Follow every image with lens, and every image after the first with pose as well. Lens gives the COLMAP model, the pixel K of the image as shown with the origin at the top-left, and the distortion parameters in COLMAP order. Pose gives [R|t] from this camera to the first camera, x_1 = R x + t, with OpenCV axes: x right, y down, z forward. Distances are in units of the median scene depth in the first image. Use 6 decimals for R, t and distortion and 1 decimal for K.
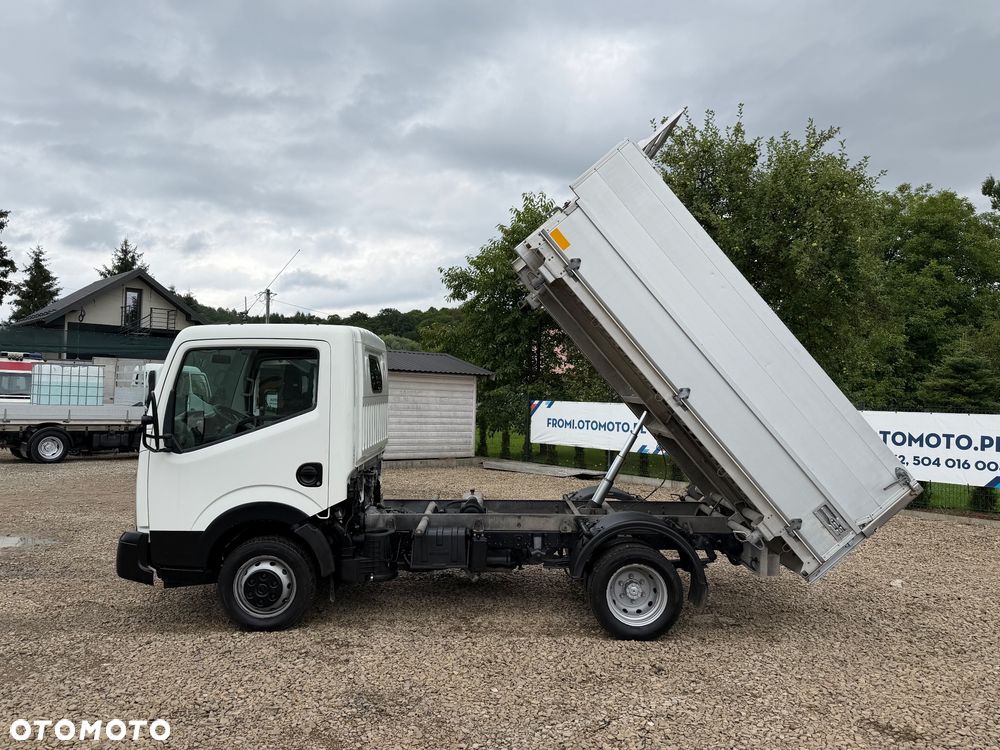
lens RADIAL K [[781.0, 0, 483.8], [0, 781.0, 379.0], [0, 0, 1]] dist [0.004116, -0.003119]
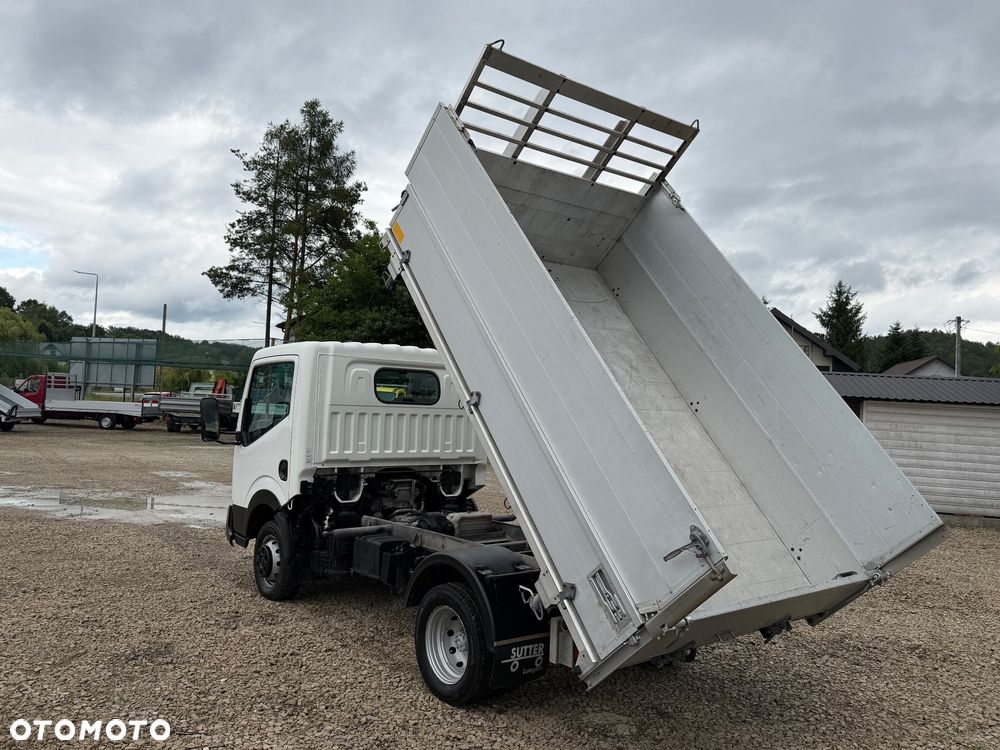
lens RADIAL K [[781.0, 0, 483.8], [0, 781.0, 379.0], [0, 0, 1]] dist [0.004116, -0.003119]
pose [[0.604500, -0.029922, -0.796043, 0.277654], [-0.013842, 0.998749, -0.048052, 0.012245], [0.796485, 0.040067, 0.603330, 0.160742]]
